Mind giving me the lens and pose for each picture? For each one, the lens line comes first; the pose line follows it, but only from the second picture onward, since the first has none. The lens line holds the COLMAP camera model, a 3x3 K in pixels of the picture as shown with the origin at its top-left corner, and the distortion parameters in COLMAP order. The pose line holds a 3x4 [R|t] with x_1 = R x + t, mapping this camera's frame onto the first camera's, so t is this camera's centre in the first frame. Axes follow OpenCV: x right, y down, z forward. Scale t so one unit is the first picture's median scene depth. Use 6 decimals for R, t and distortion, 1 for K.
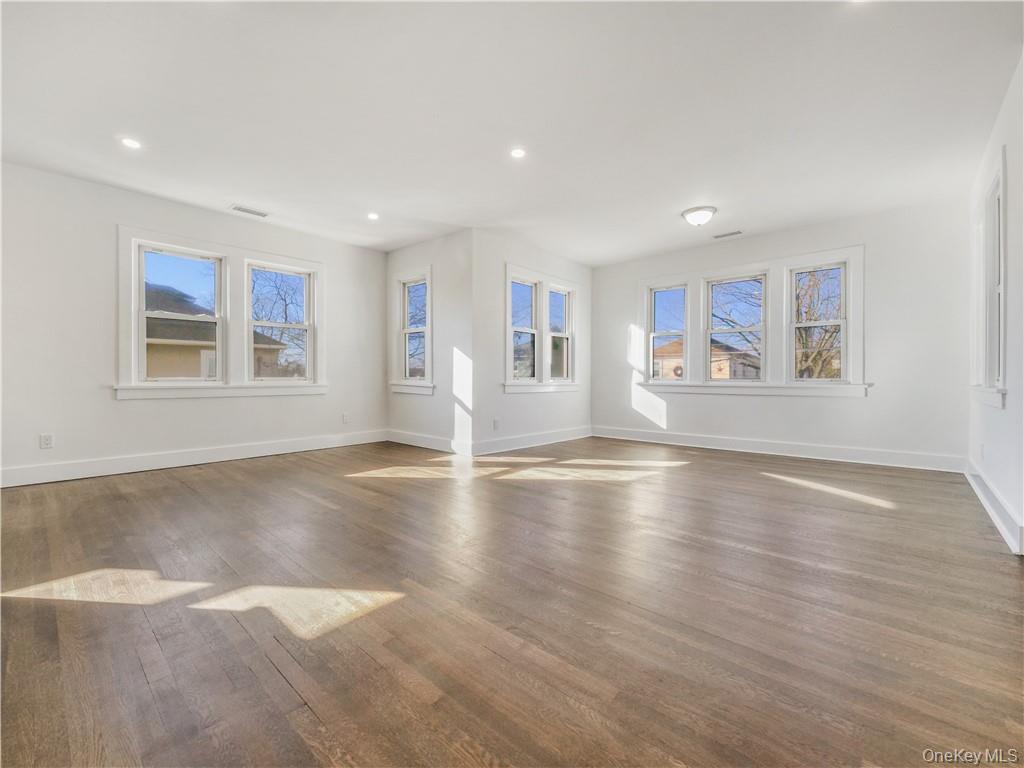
lens RADIAL K [[443.9, 0, 521.5], [0, 443.9, 378.4], [0, 0, 1]] dist [0.000380, 0.000623]
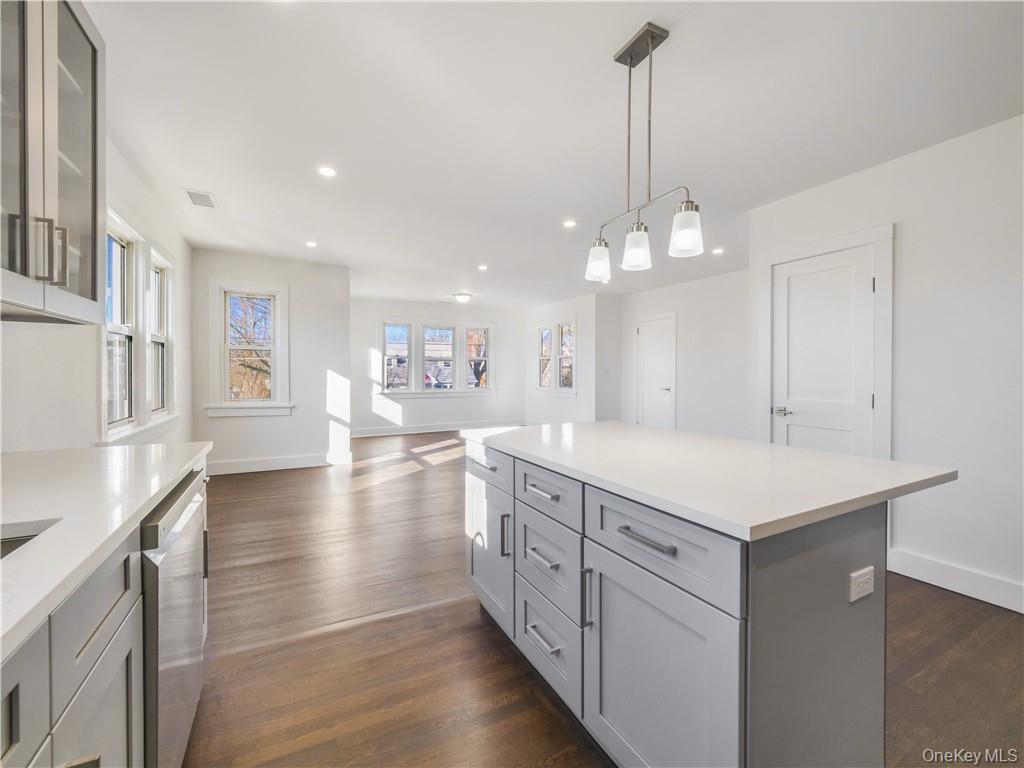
lens RADIAL K [[443.9, 0, 514.6], [0, 443.9, 374.6], [0, 0, 1]] dist [0.000380, 0.000623]
pose [[0.332641, -0.008964, 0.943011, -1.054274], [0.004508, 0.999959, 0.007916, -0.064558], [-0.943043, 0.001618, 0.332668, 0.199777]]
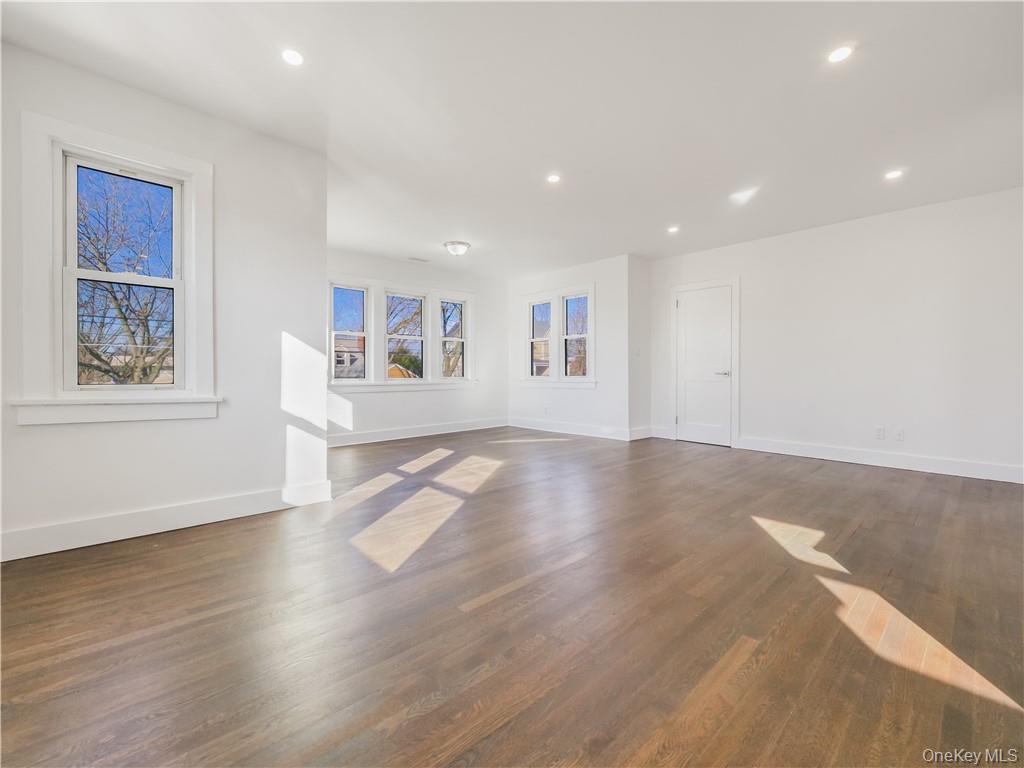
lens RADIAL K [[443.9, 0, 510.1], [0, 443.9, 371.9], [0, 0, 1]] dist [0.000380, 0.000623]
pose [[0.085636, 0.000391, 0.996326, -0.738135], [0.008911, 0.999960, -0.001158, -0.012709], [-0.996287, 0.008977, 0.085630, 0.660928]]
